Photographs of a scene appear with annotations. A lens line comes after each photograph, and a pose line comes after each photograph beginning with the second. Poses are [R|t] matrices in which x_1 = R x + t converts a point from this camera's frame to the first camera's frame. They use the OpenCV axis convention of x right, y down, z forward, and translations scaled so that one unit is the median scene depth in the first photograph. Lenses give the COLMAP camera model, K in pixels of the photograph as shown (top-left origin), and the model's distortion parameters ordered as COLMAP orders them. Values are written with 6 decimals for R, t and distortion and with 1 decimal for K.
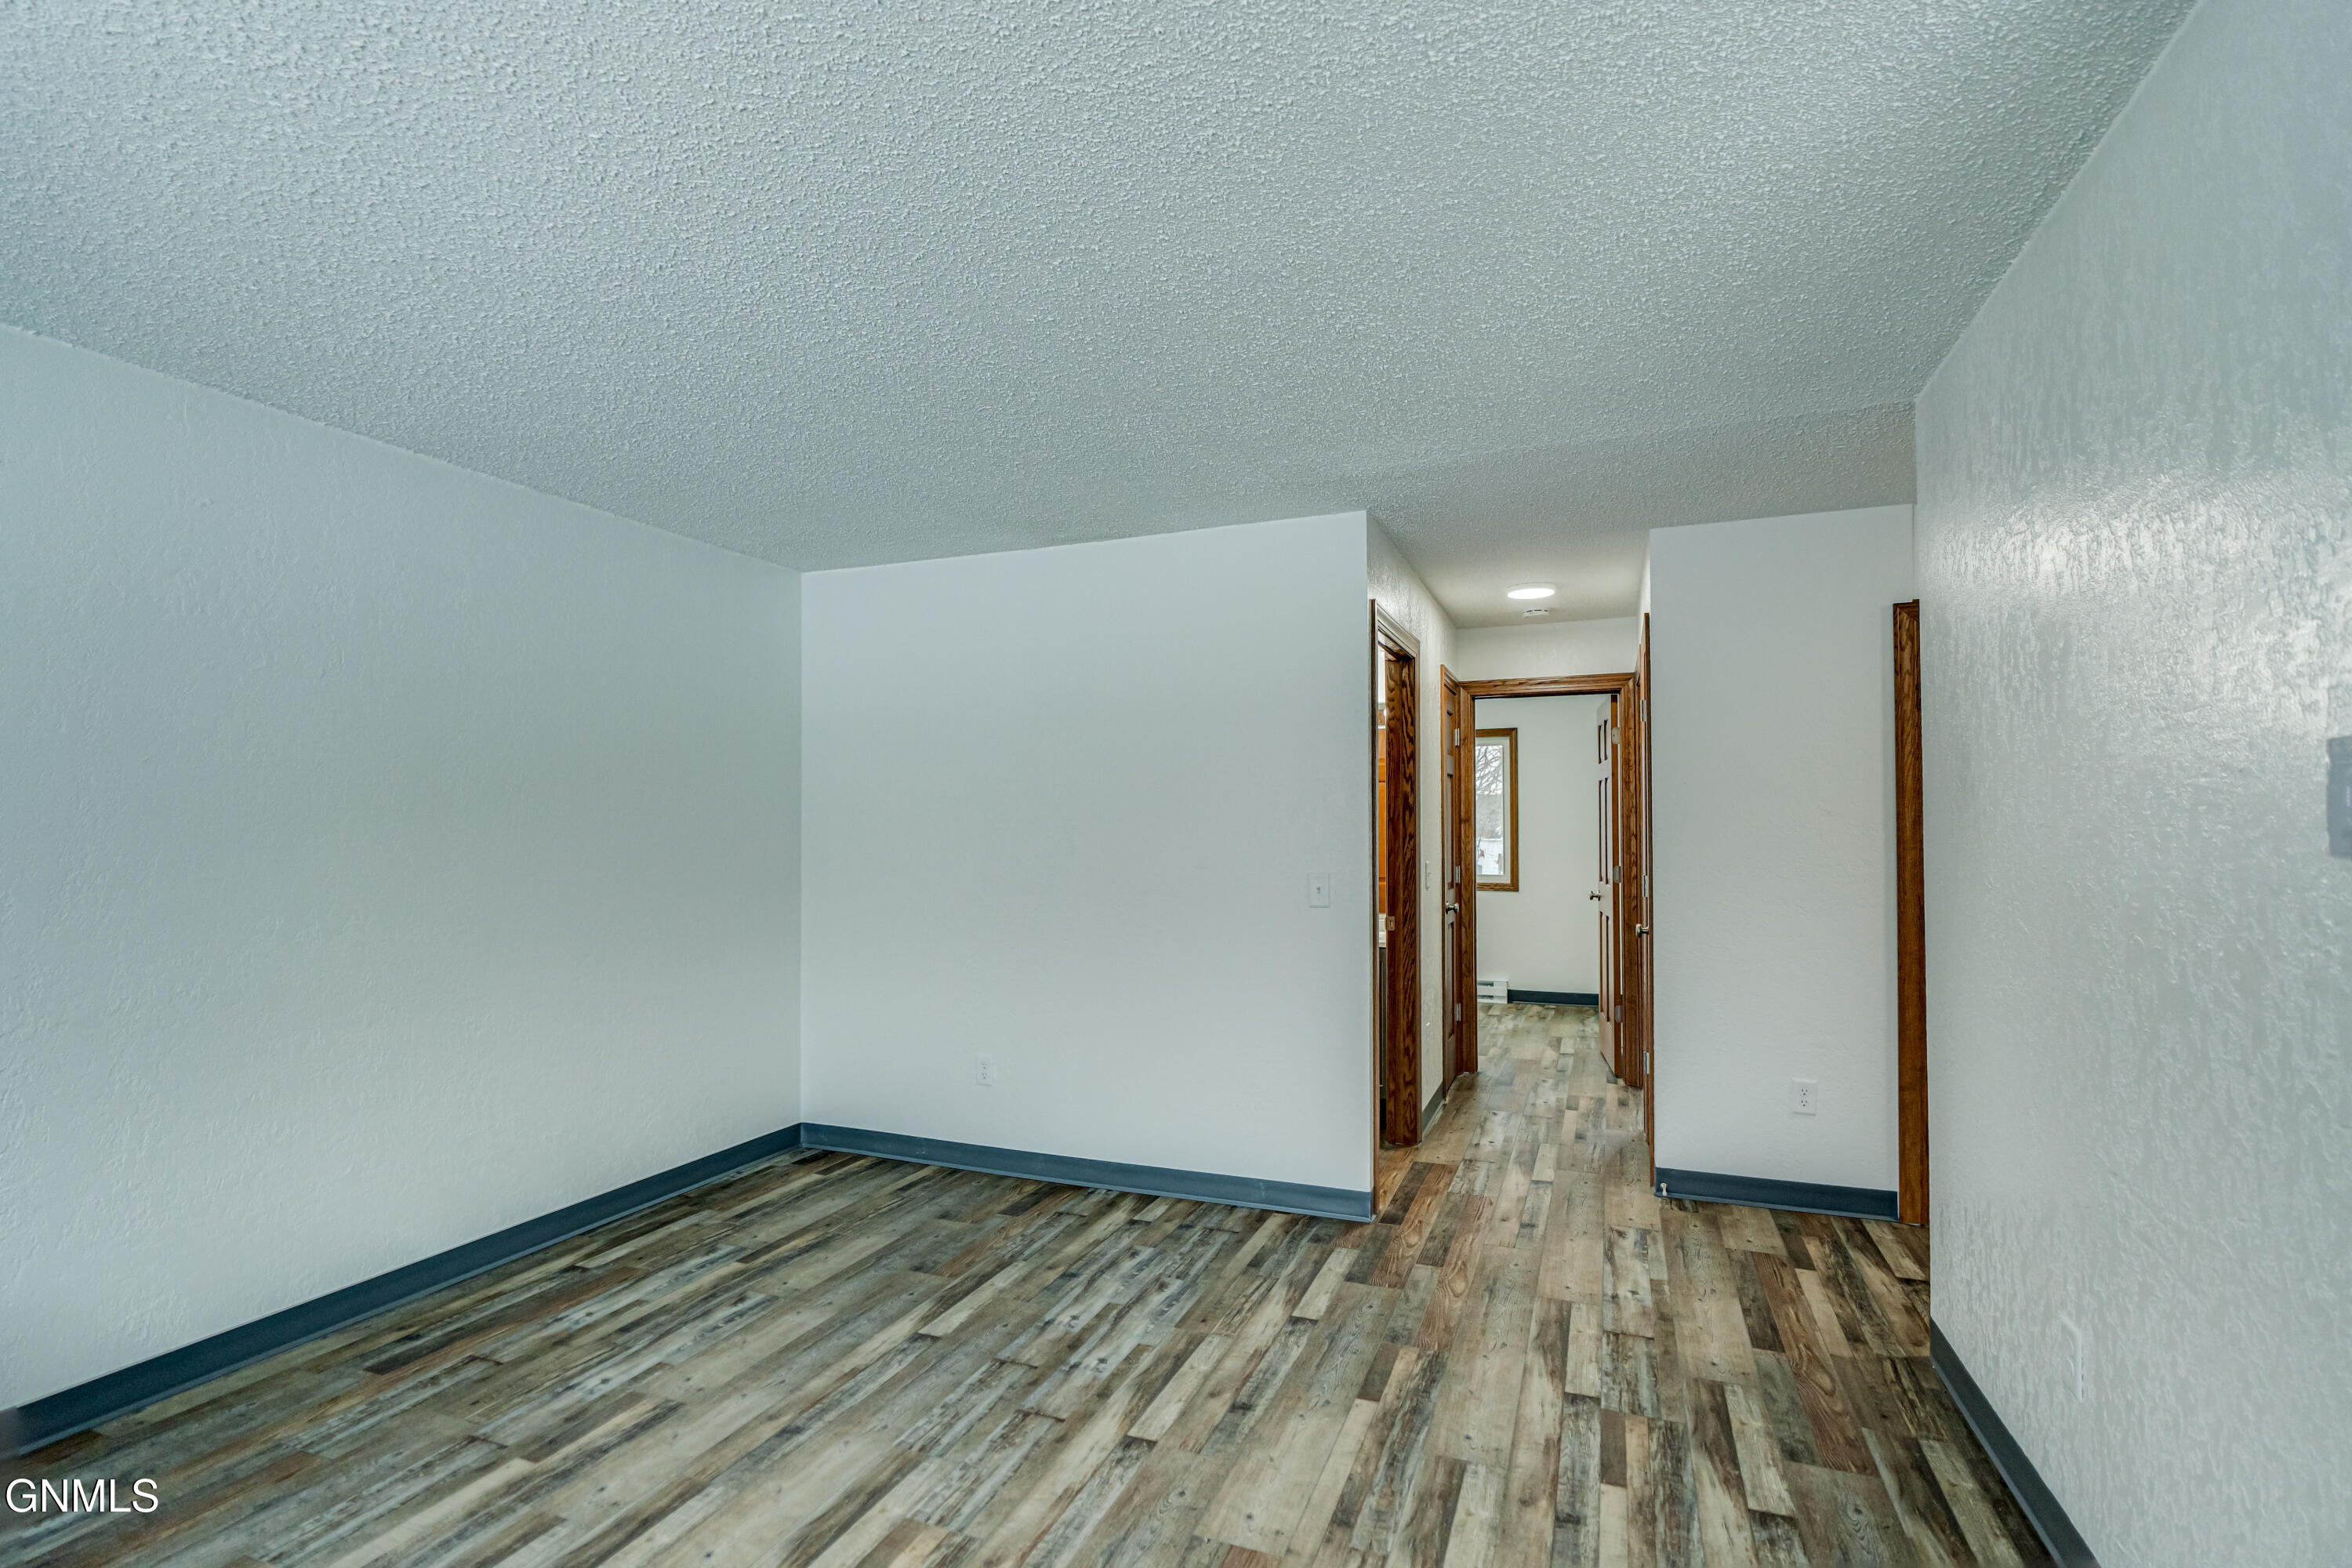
lens RADIAL K [[1068.8, 0, 1189.8], [0, 1068.8, 790.9], [0, 0, 1]] dist [-0.004350, 0.001738]
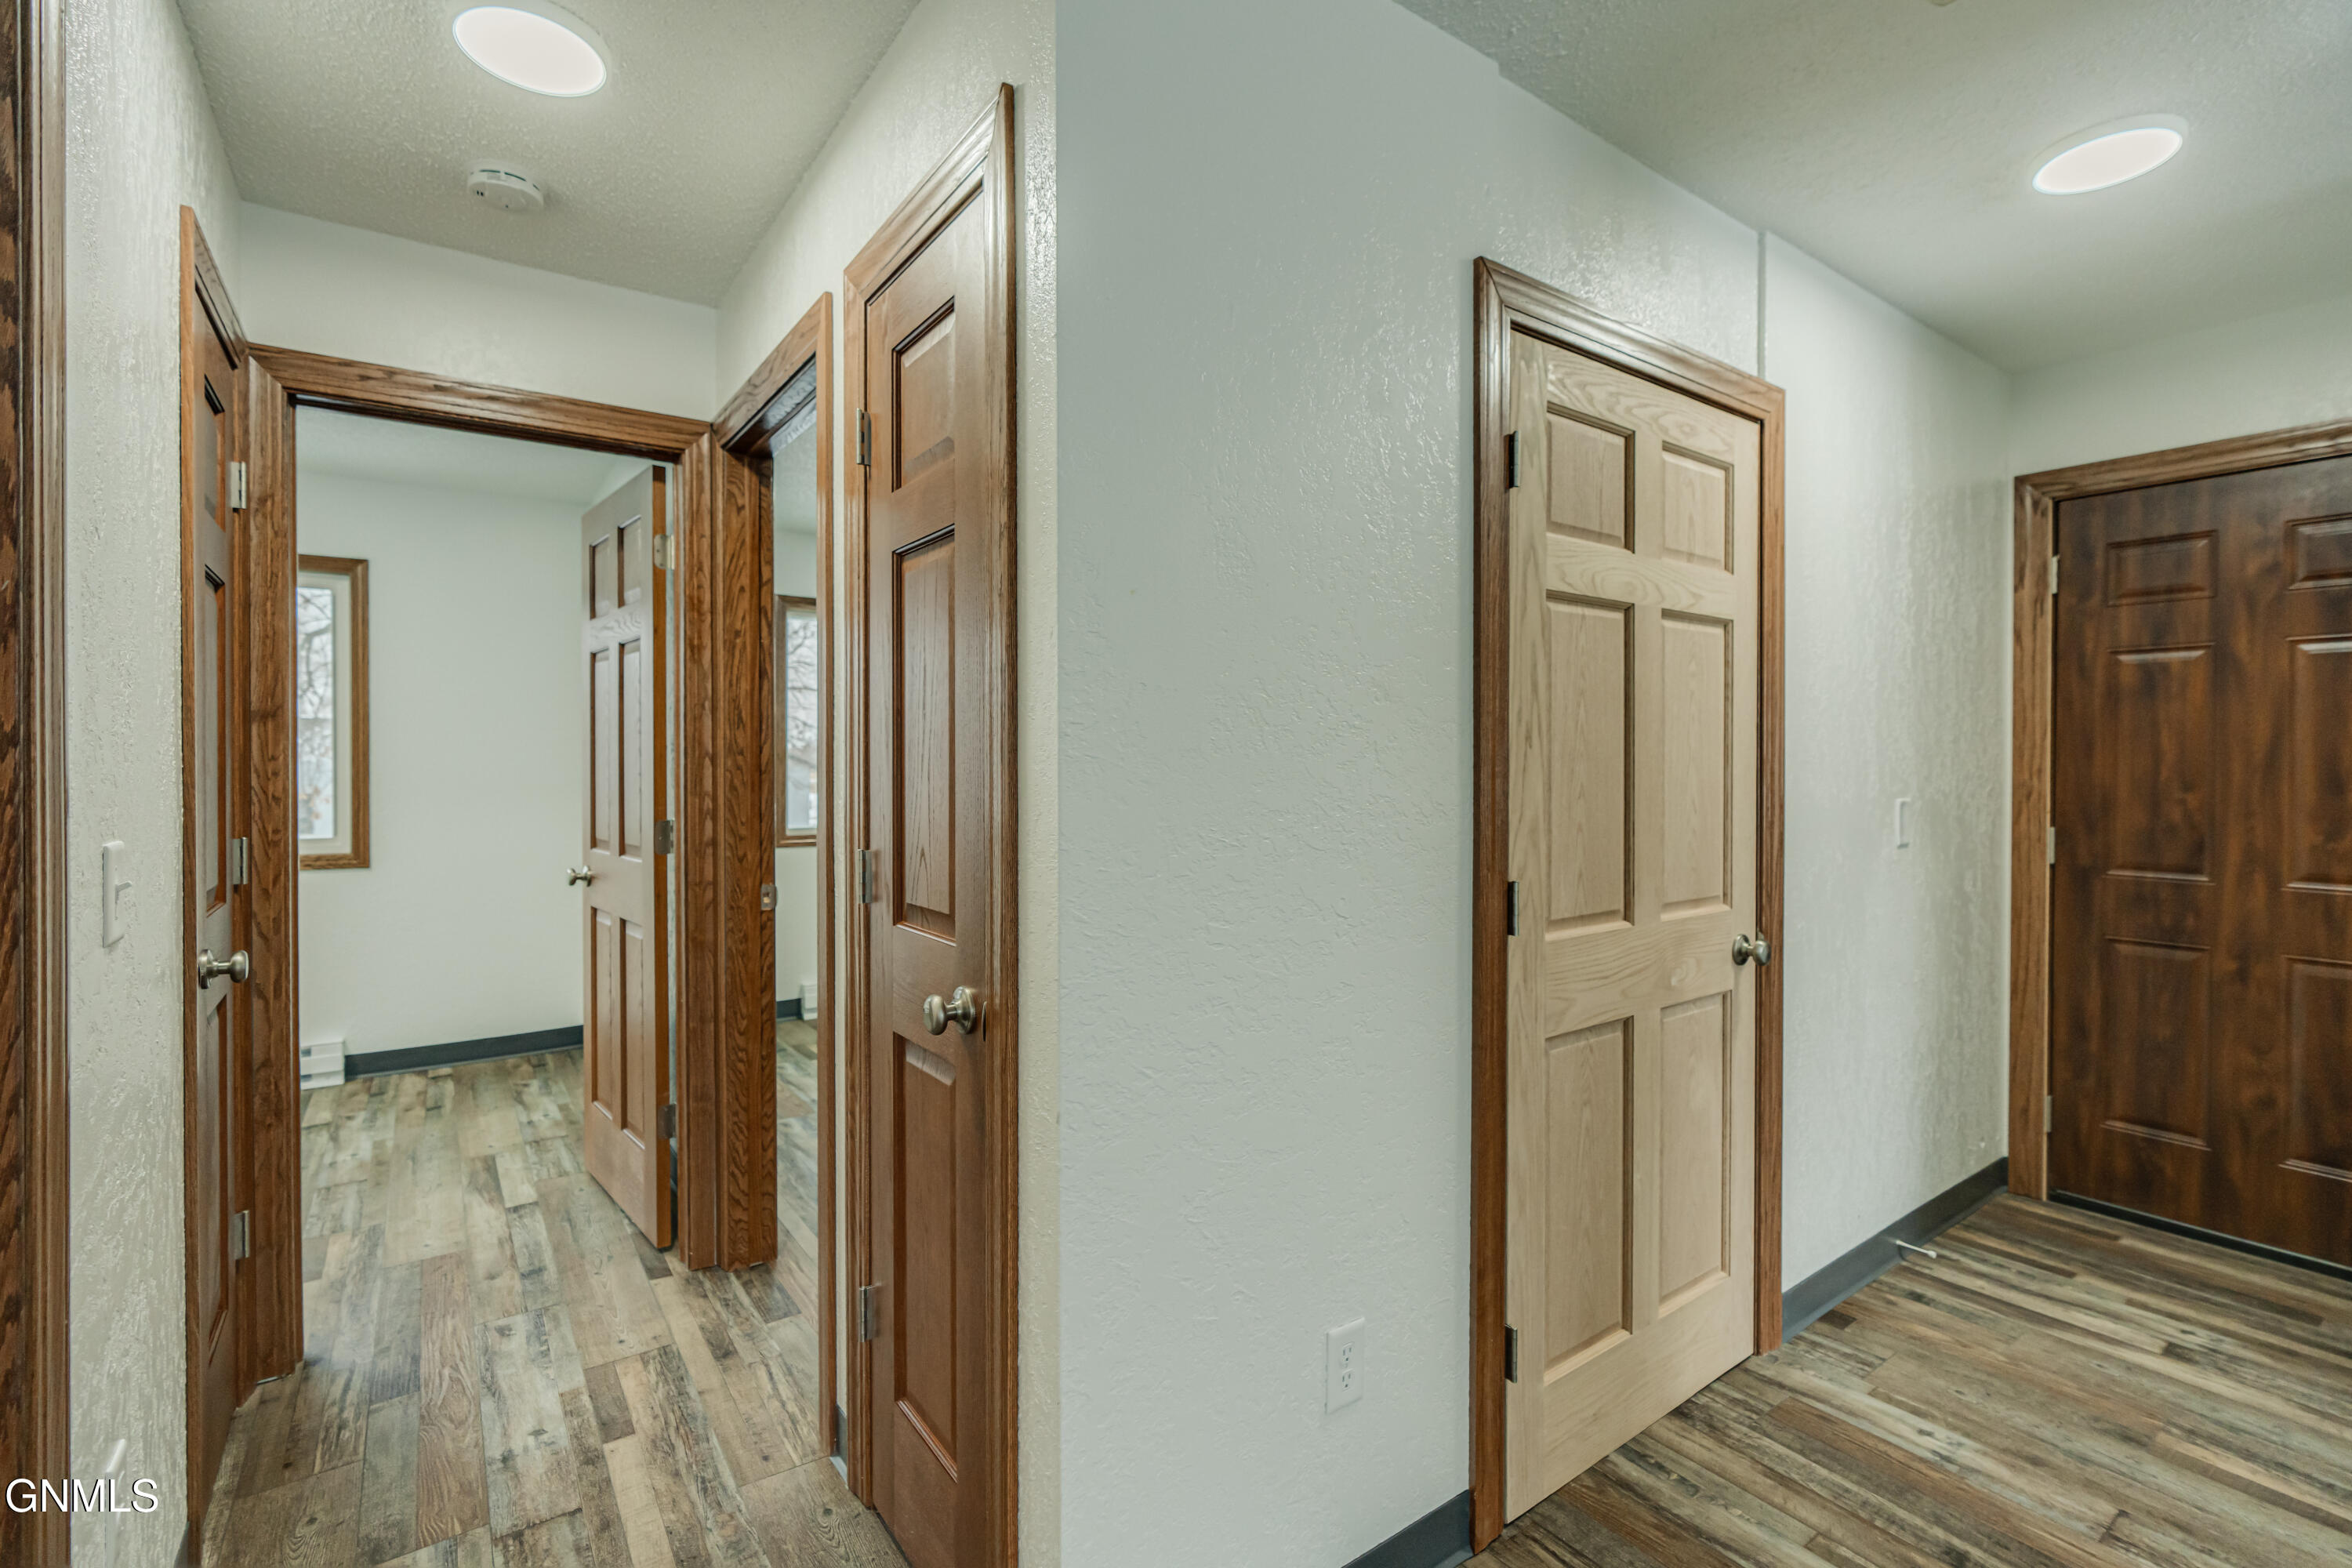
lens RADIAL K [[1048.9, 0, 1169.9], [0, 1048.9, 779.4], [0, 0, 1]] dist [-0.009223, 0.000475]
pose [[0.545783, -0.010268, 0.837863, 0.230421], [-0.030509, 0.999018, 0.032117, 0.053763], [-0.837371, -0.043091, 0.544934, 0.985795]]
